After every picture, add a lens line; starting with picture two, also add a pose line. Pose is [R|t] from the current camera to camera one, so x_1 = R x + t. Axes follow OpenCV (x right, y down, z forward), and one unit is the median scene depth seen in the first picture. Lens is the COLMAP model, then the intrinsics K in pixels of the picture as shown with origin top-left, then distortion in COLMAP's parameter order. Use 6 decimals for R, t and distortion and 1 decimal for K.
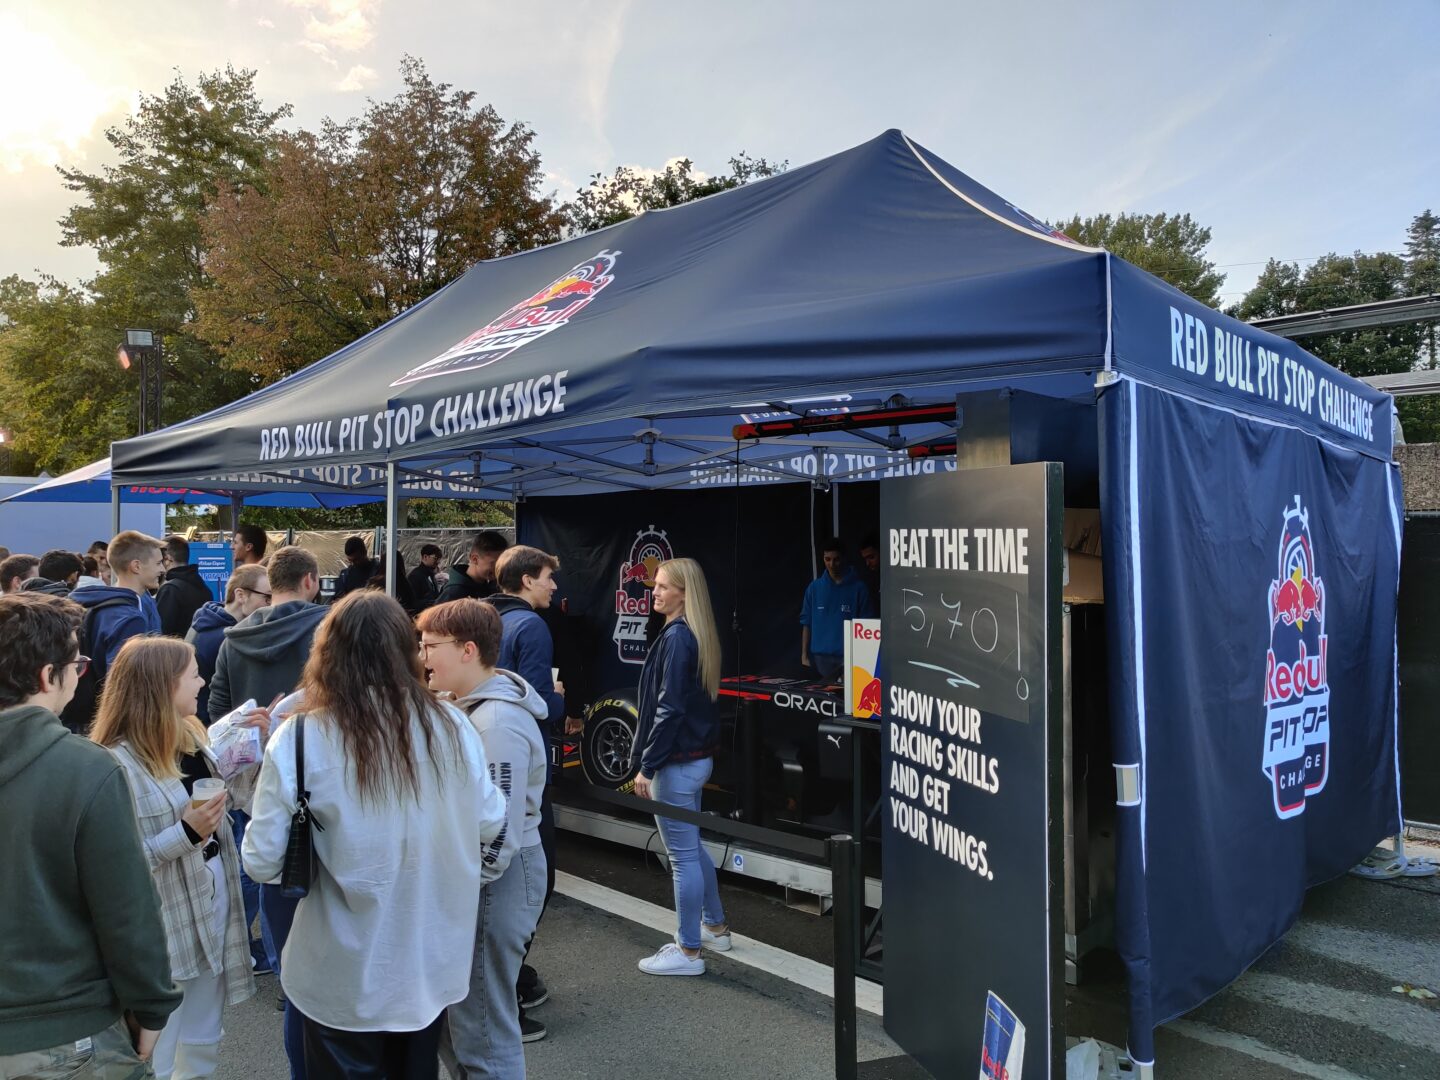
lens RADIAL K [[1047.9, 0, 720.0], [0, 1047.9, 540.0], [0, 0, 1]] dist [0.039790, -0.004880]
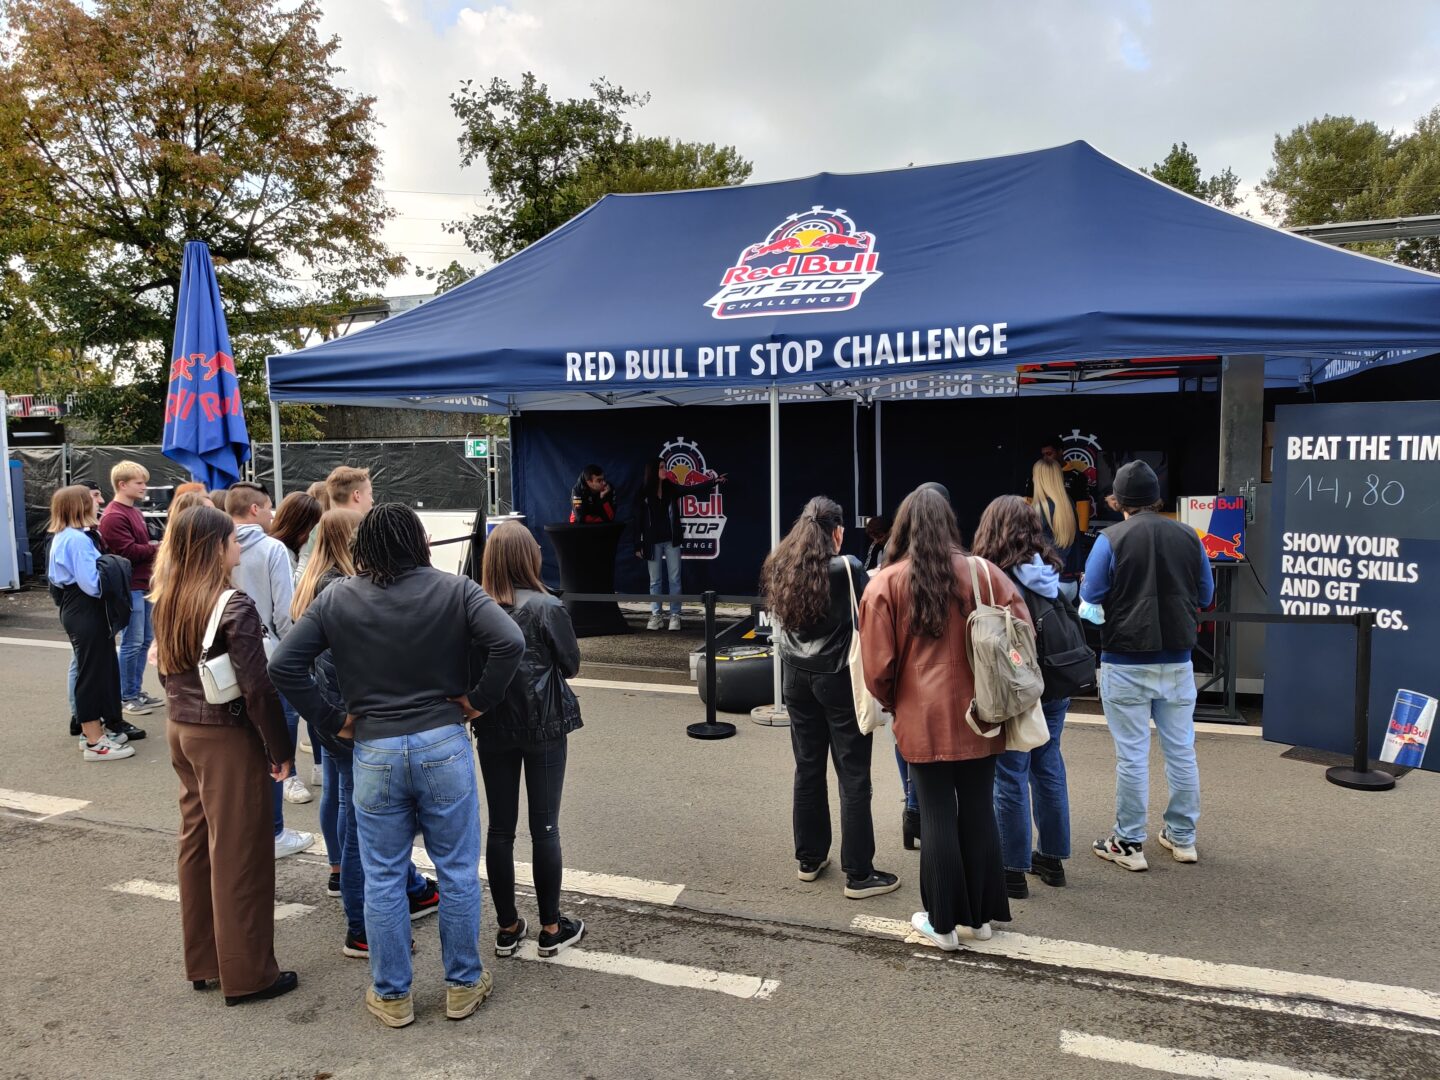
lens RADIAL K [[1047.9, 0, 720.0], [0, 1047.9, 540.0], [0, 0, 1]] dist [0.039790, -0.004880]
pose [[0.904108, -0.050605, 0.424297, -1.054270], [0.013943, 0.995928, 0.089072, -0.007857], [-0.427076, -0.074615, 0.901132, -0.090531]]
